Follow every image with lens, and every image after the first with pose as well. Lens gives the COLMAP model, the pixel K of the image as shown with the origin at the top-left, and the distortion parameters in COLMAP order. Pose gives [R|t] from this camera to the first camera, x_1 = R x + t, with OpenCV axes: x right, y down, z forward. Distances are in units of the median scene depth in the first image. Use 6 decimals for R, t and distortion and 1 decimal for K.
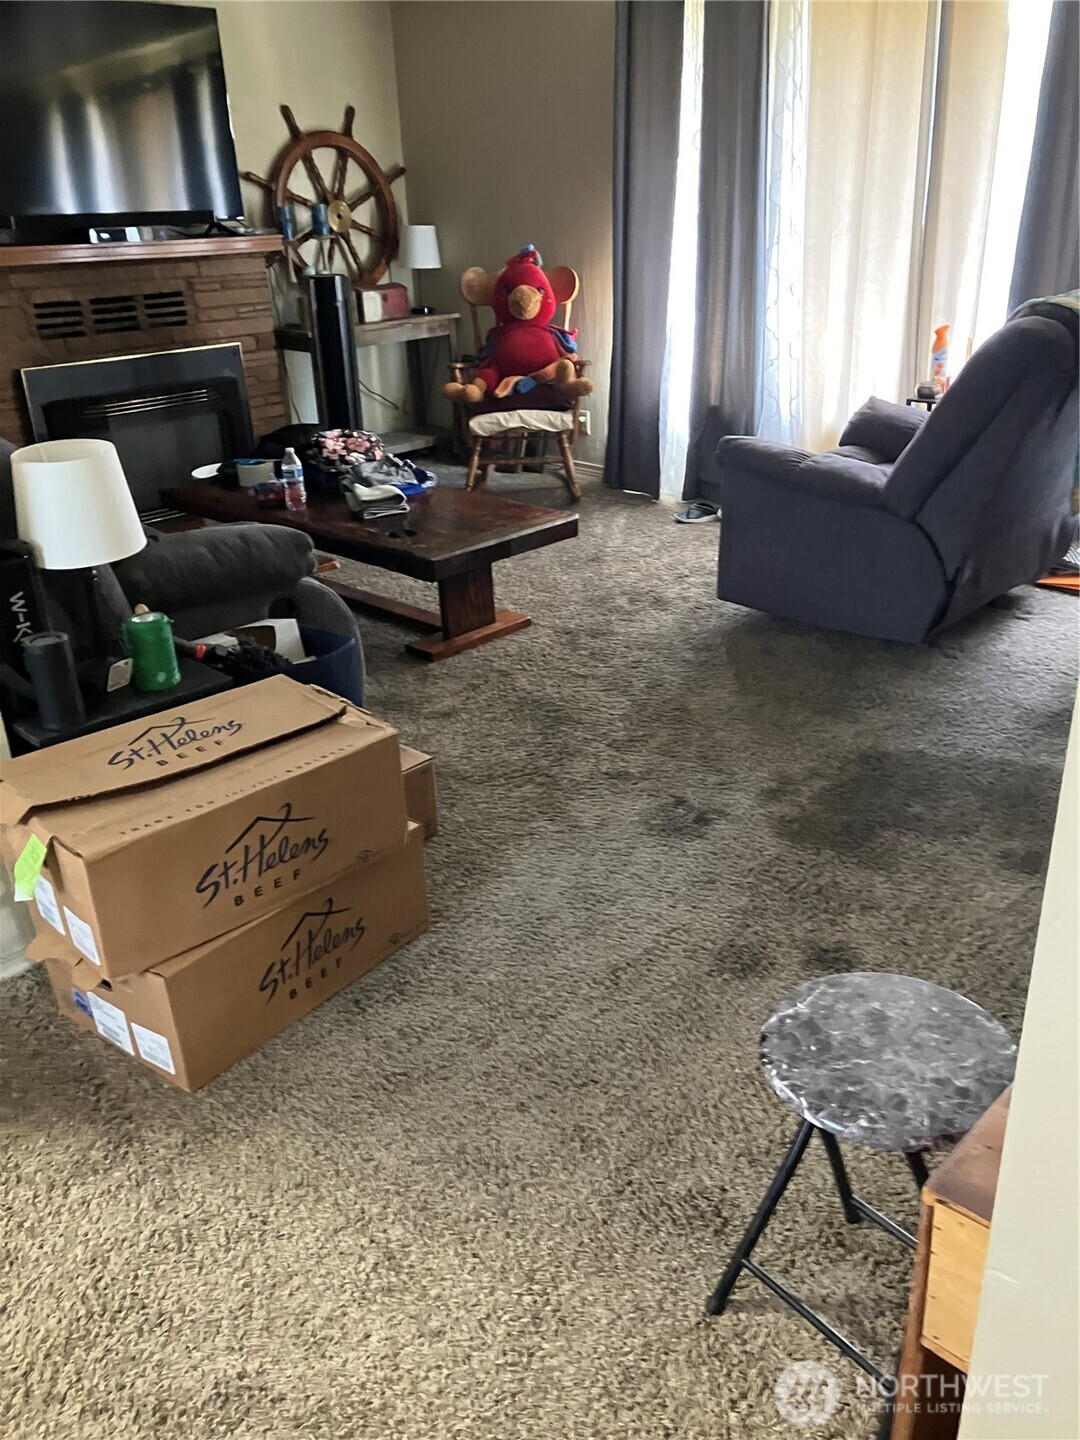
lens RADIAL K [[1210.0, 0, 540.0], [0, 1210.0, 720.0], [0, 0, 1]] dist [-0.000316, 0.086264]
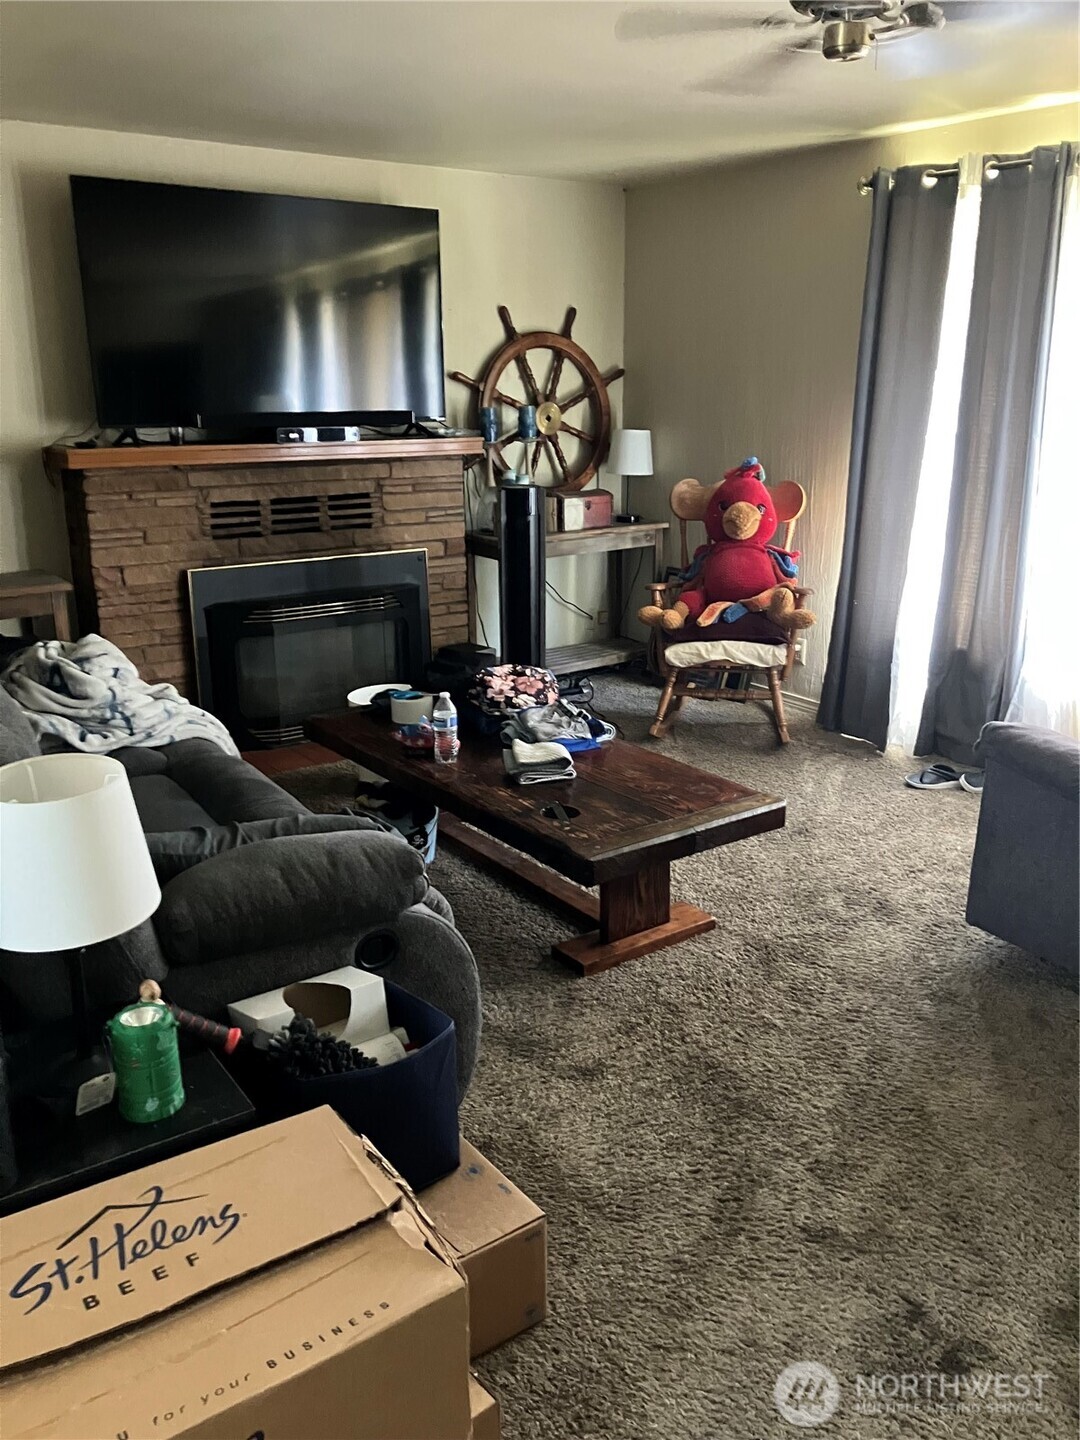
lens RADIAL K [[1197.2, 0, 540.0], [0, 1197.2, 720.0], [0, 0, 1]] dist [0.175623, -0.354209]
pose [[0.983135, 0.076566, -0.166082, 0.000578], [-0.098068, 0.987250, -0.125381, -0.077648], [0.154365, 0.139554, 0.978108, 0.137830]]
